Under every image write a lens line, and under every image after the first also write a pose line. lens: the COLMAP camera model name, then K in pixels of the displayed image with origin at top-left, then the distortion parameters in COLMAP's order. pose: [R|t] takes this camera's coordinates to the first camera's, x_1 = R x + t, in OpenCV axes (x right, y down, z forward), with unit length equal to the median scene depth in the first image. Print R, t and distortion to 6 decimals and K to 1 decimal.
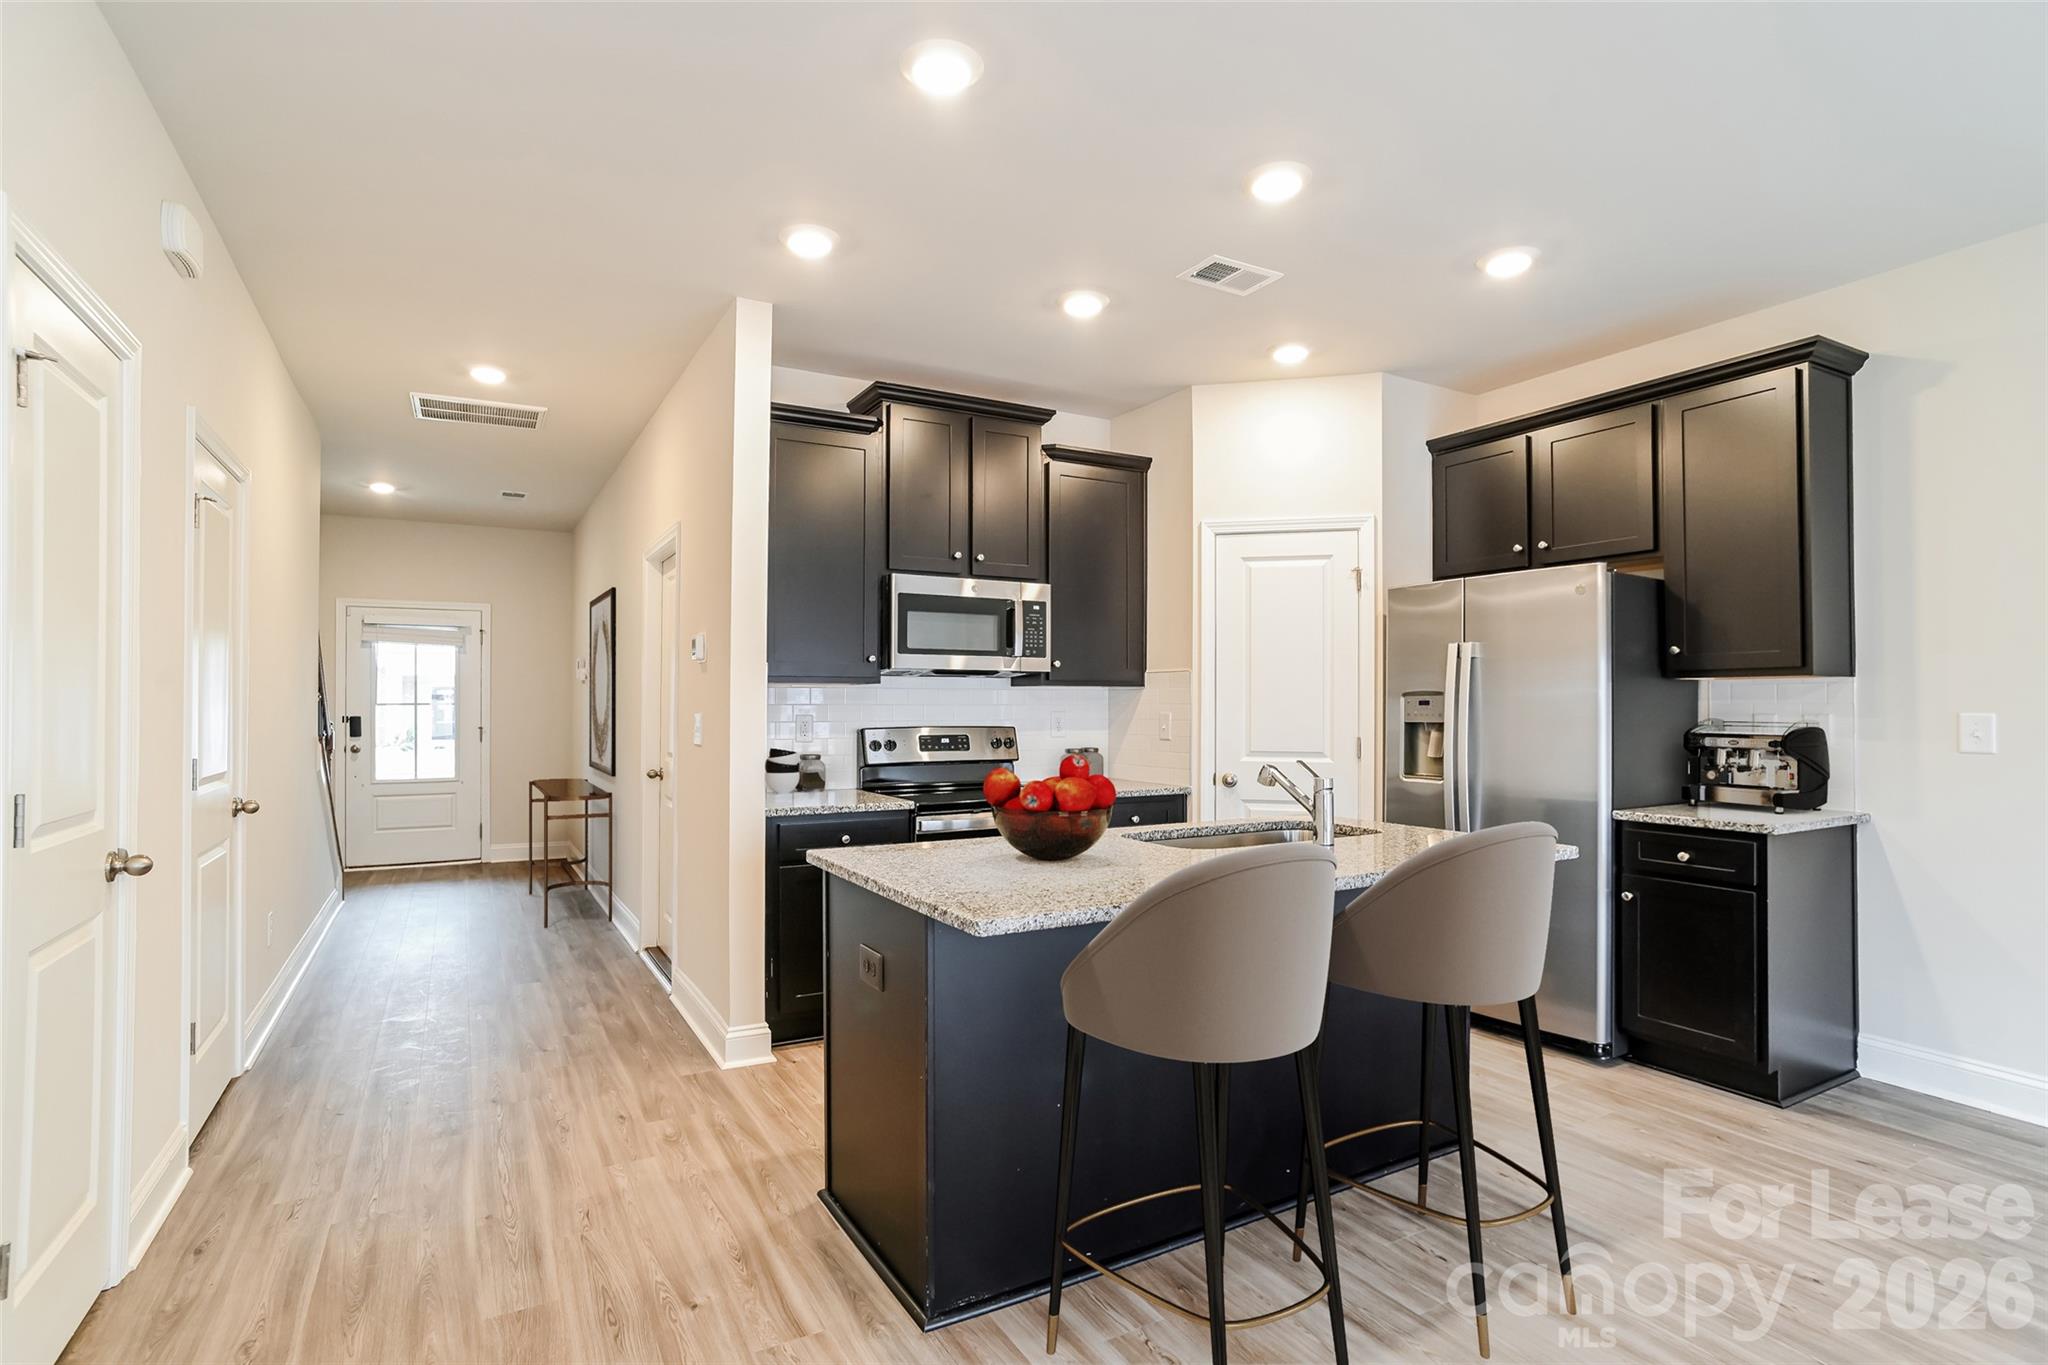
lens RADIAL K [[1019.0, 0, 1023.7], [0, 1019.0, 688.2], [0, 0, 1]] dist [-0.011686, 0.000630]
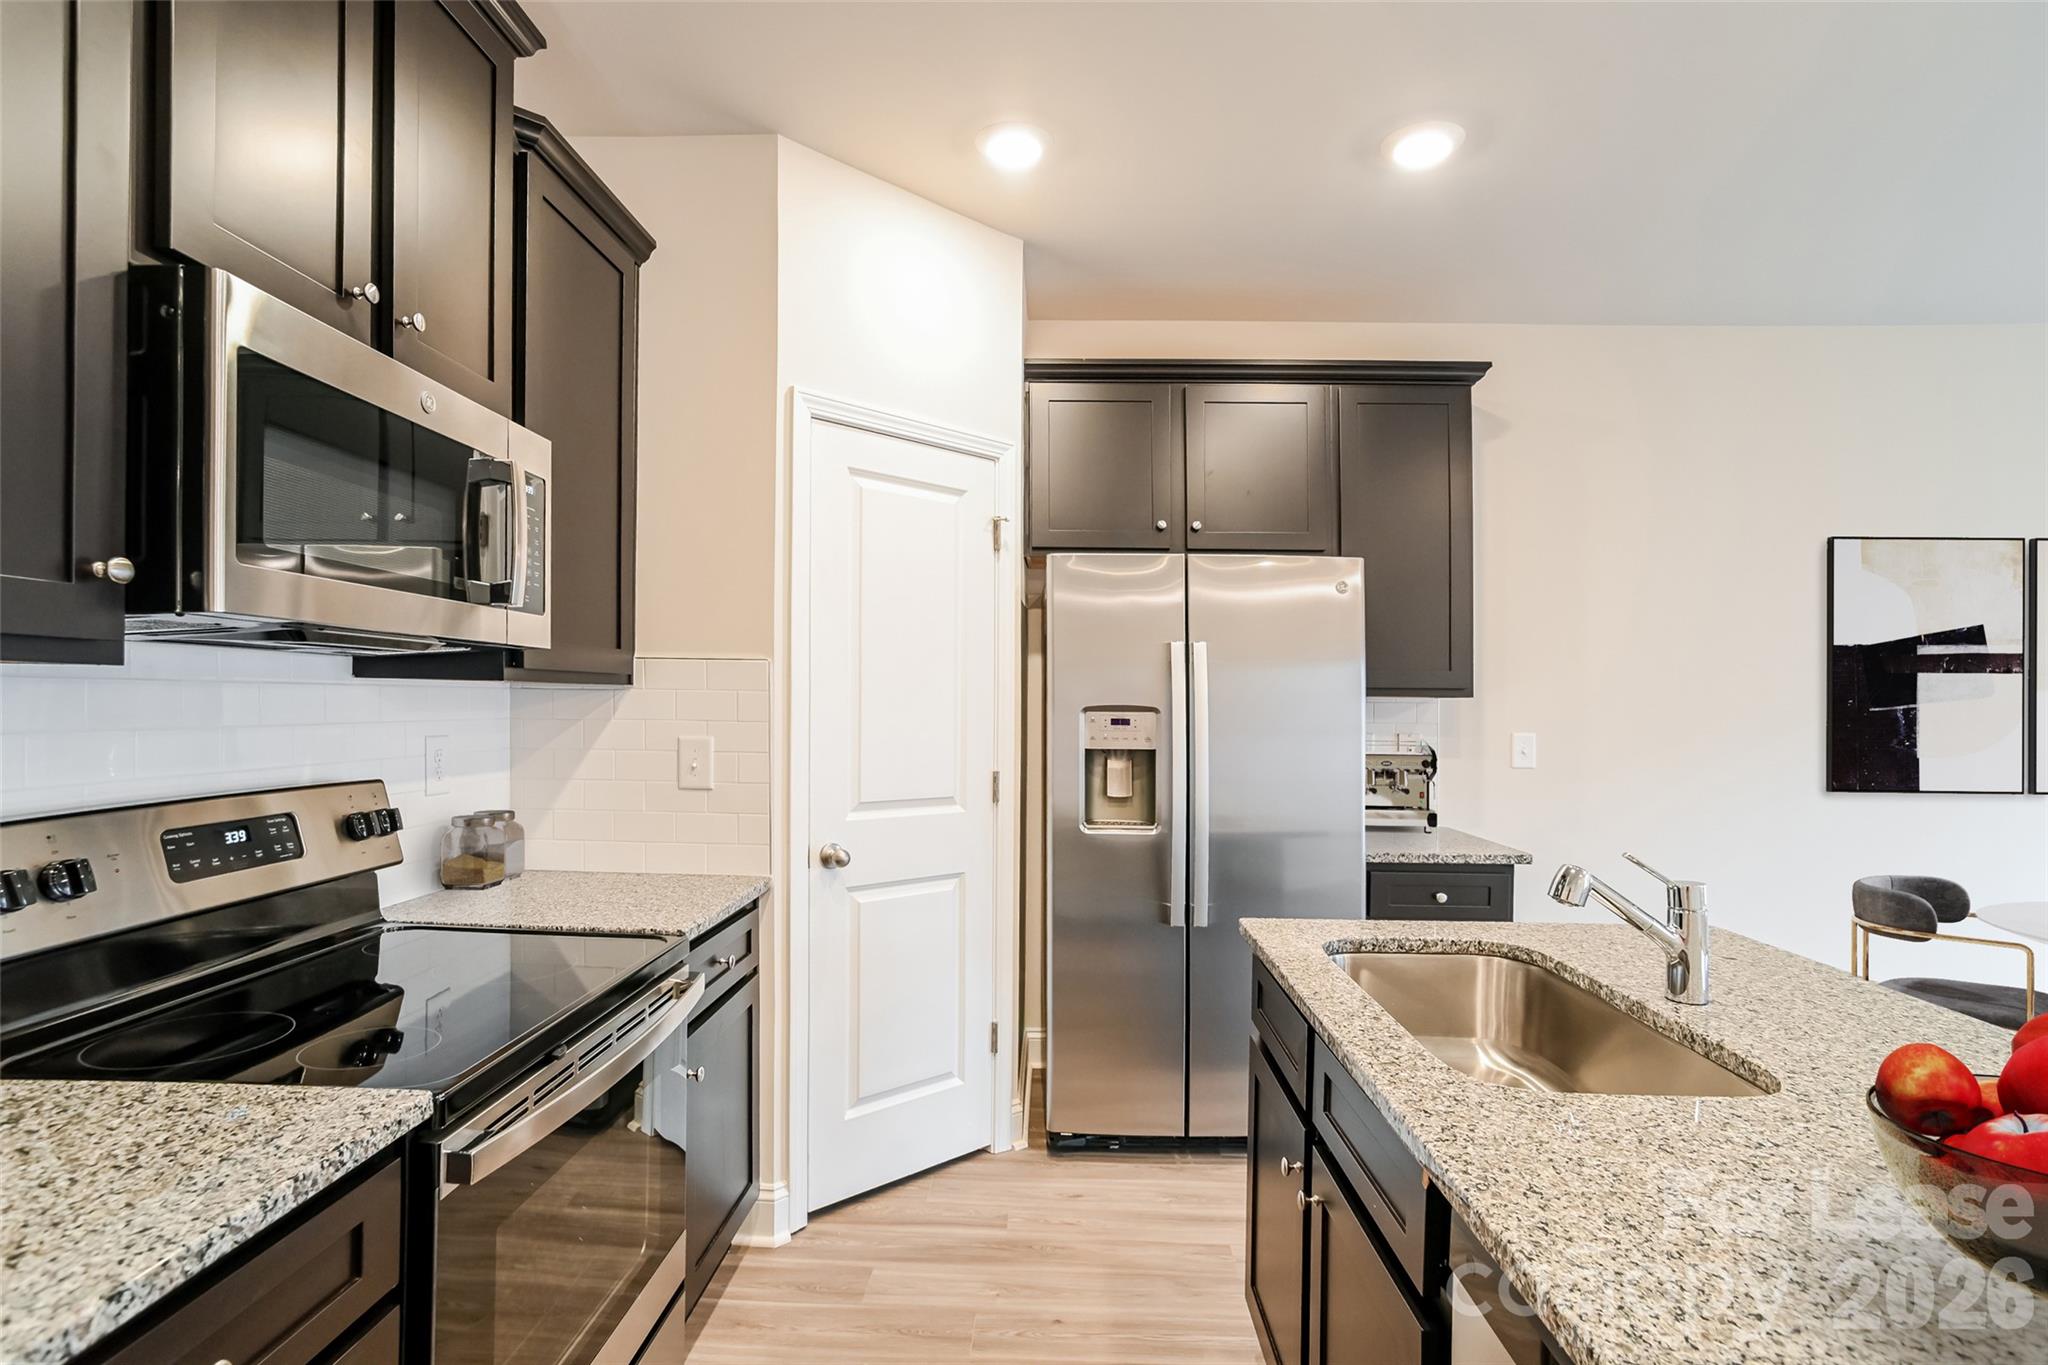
lens RADIAL K [[1019.0, 0, 1014.6], [0, 1019.0, 700.5], [0, 0, 1]] dist [-0.011686, 0.000630]
pose [[0.535535, 0.008135, 0.844474, -0.222527], [-0.027937, 0.999577, 0.008088, -0.003575], [-0.844051, -0.027924, 0.535536, 0.612479]]
